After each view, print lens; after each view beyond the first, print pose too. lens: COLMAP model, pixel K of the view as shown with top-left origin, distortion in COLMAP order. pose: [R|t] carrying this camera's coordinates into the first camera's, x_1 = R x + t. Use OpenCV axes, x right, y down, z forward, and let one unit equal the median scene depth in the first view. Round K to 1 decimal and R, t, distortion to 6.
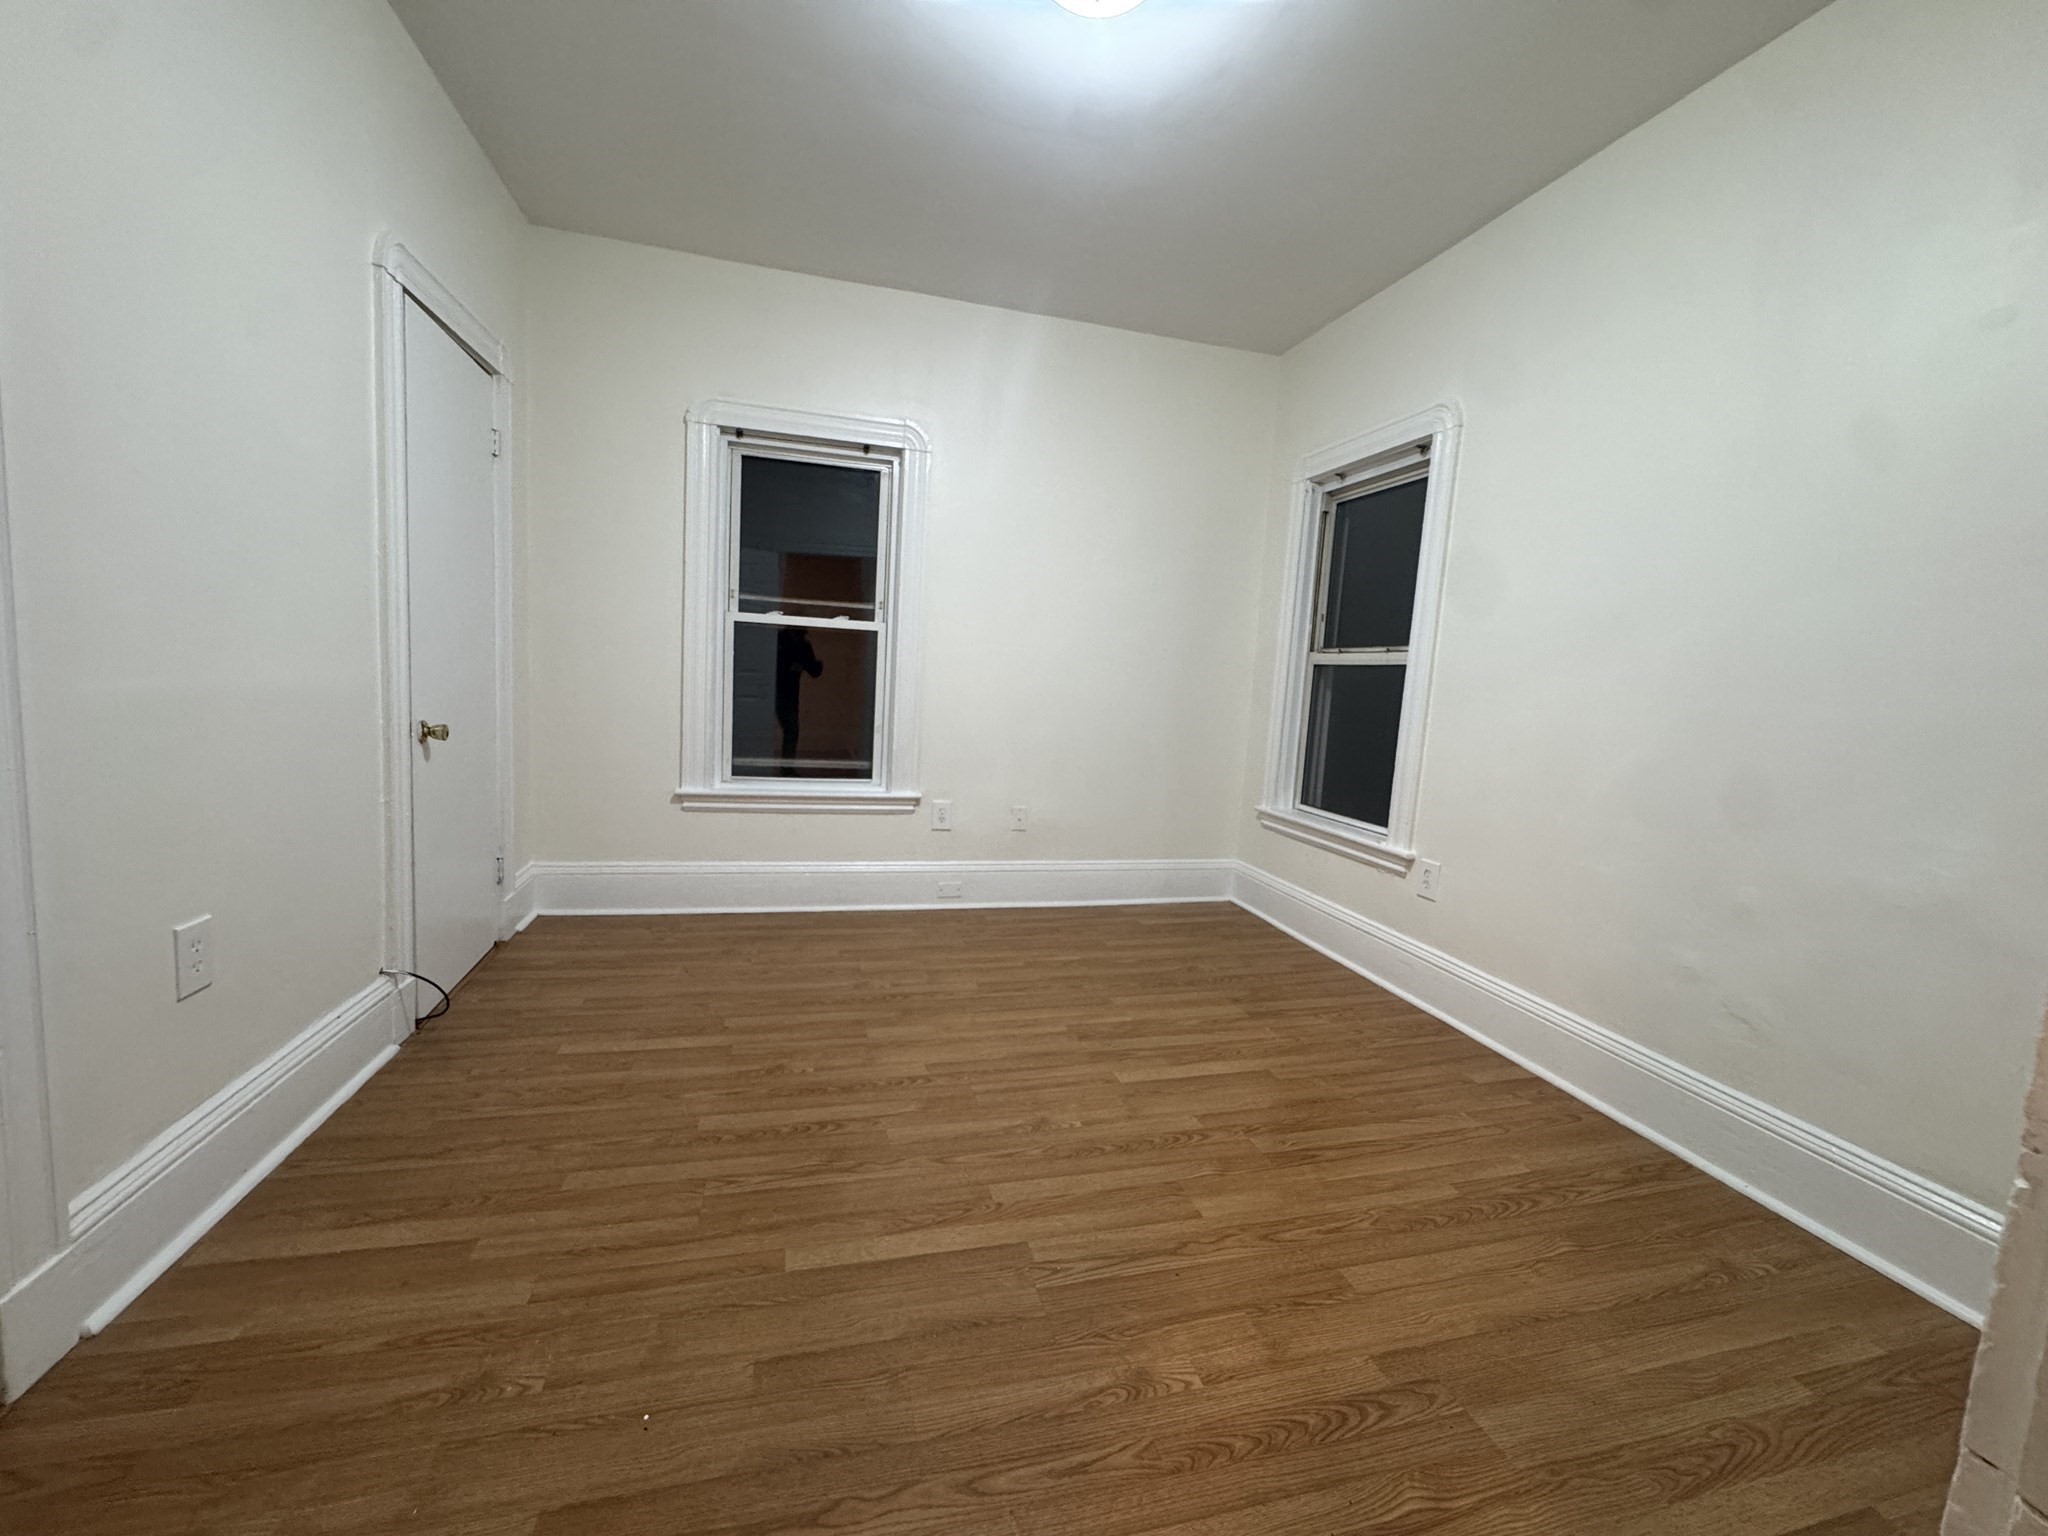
lens RADIAL K [[818.0, 0, 1022.0], [0, 818.0, 768.9], [0, 0, 1]] dist [-0.004920, -0.000077]
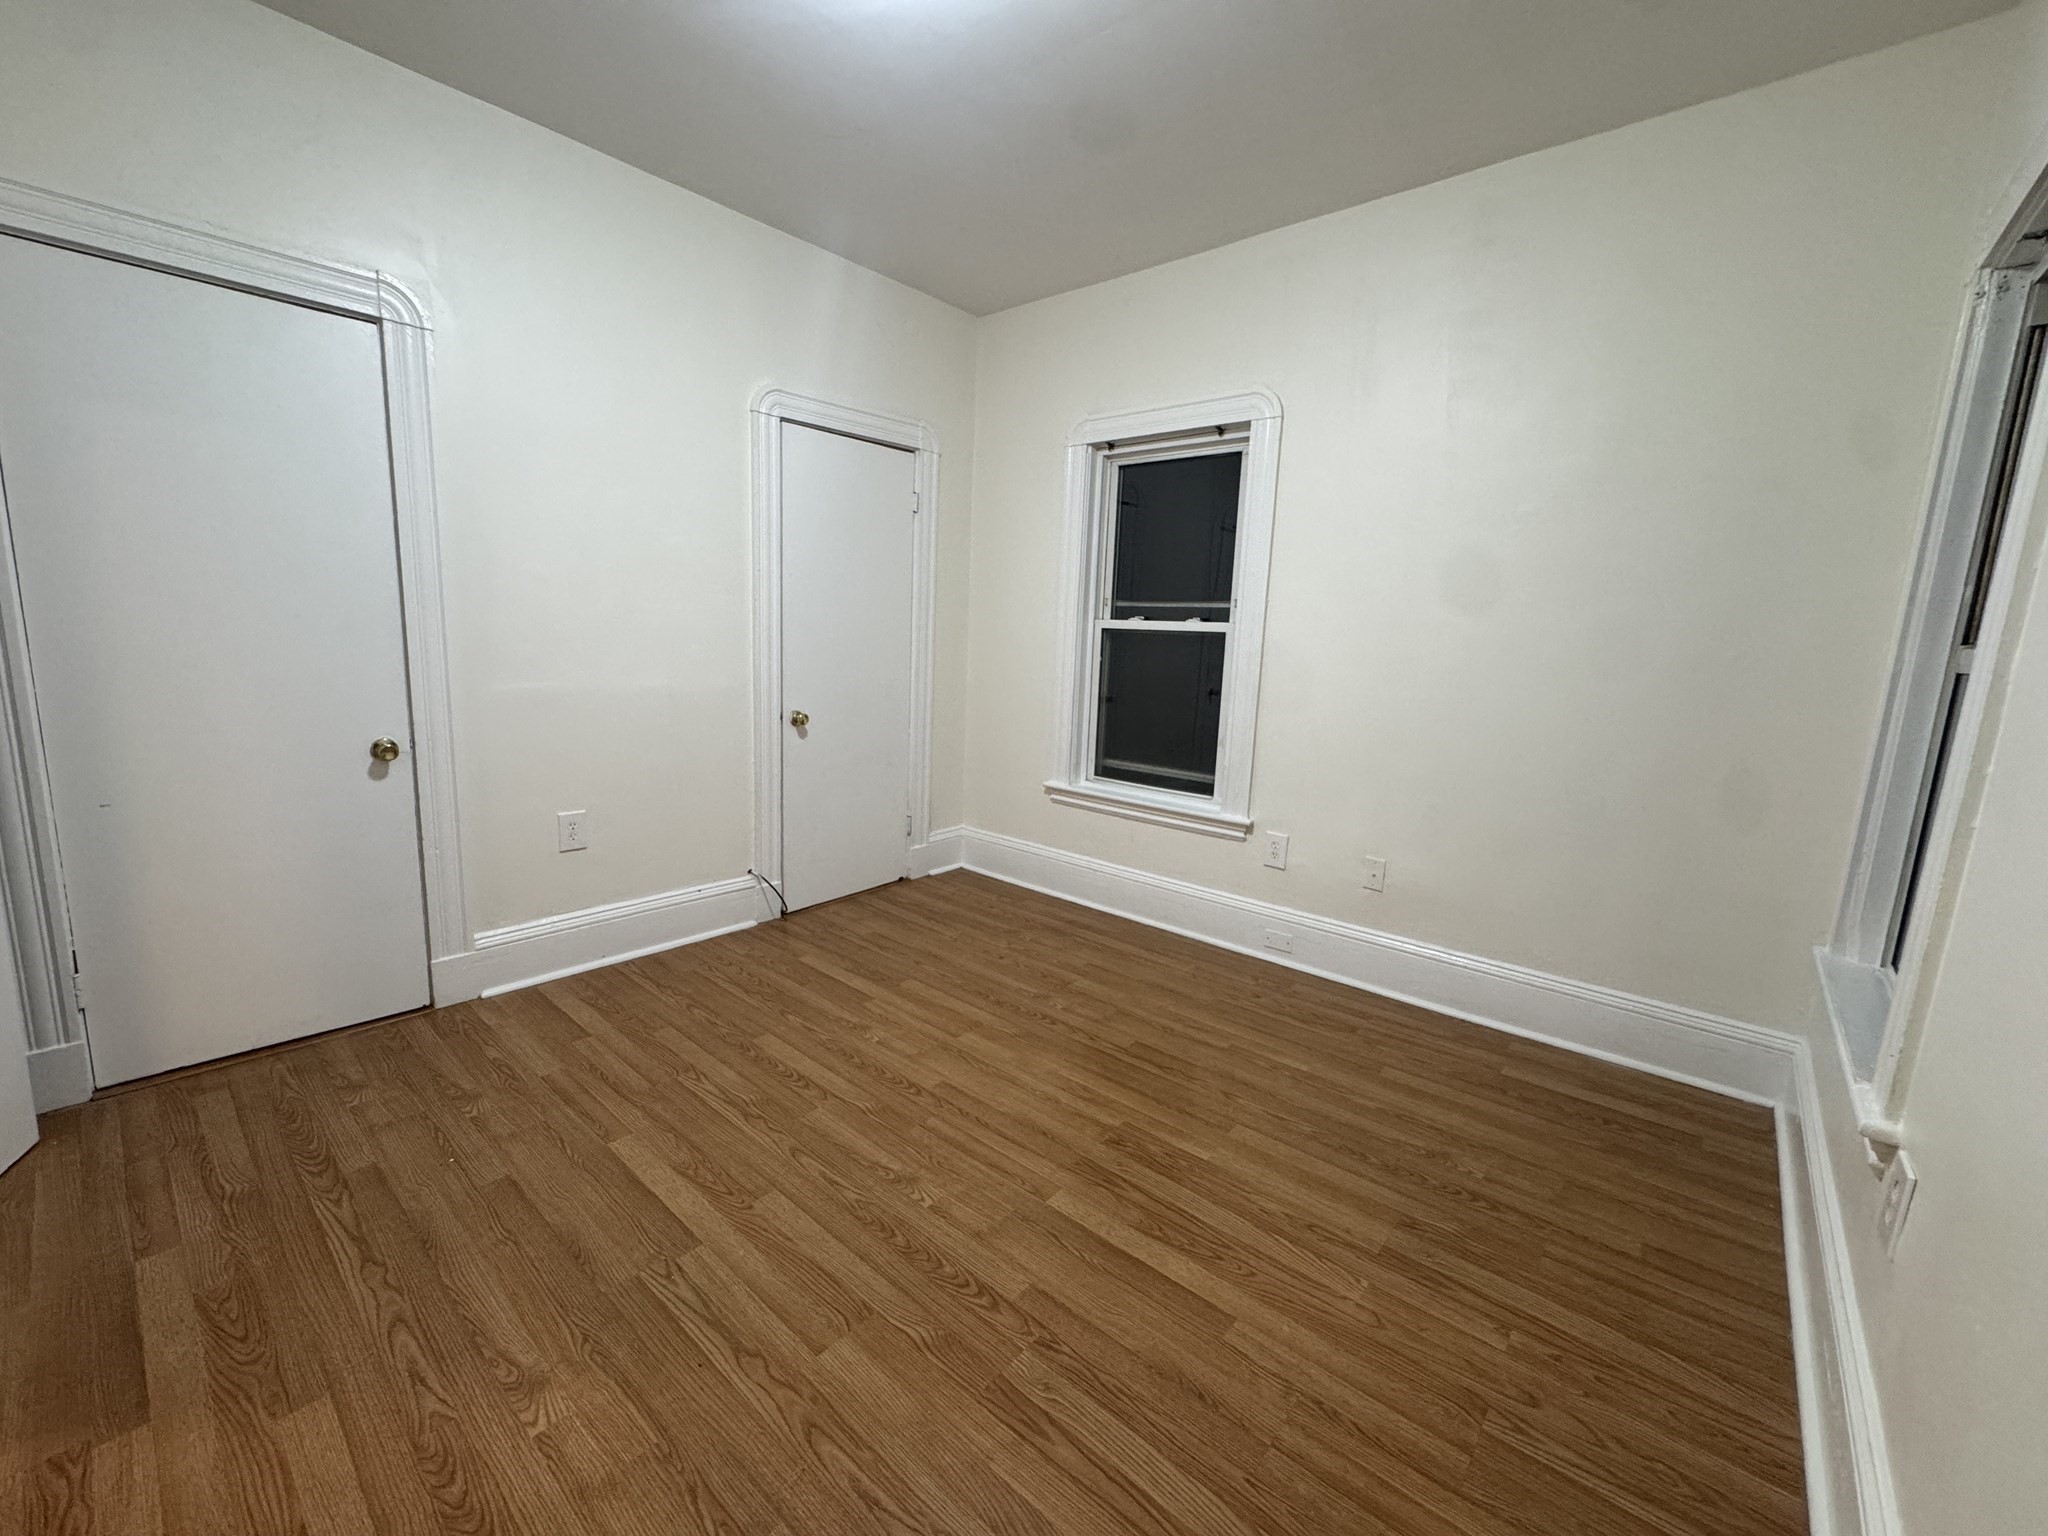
lens RADIAL K [[818.0, 0, 1022.0], [0, 818.0, 768.9], [0, 0, 1]] dist [-0.004920, -0.000077]
pose [[0.564070, 0.101578, -0.819455, 0.564576], [-0.098742, 0.993581, 0.055193, -0.060565], [0.819802, 0.049781, 0.570480, 0.399685]]
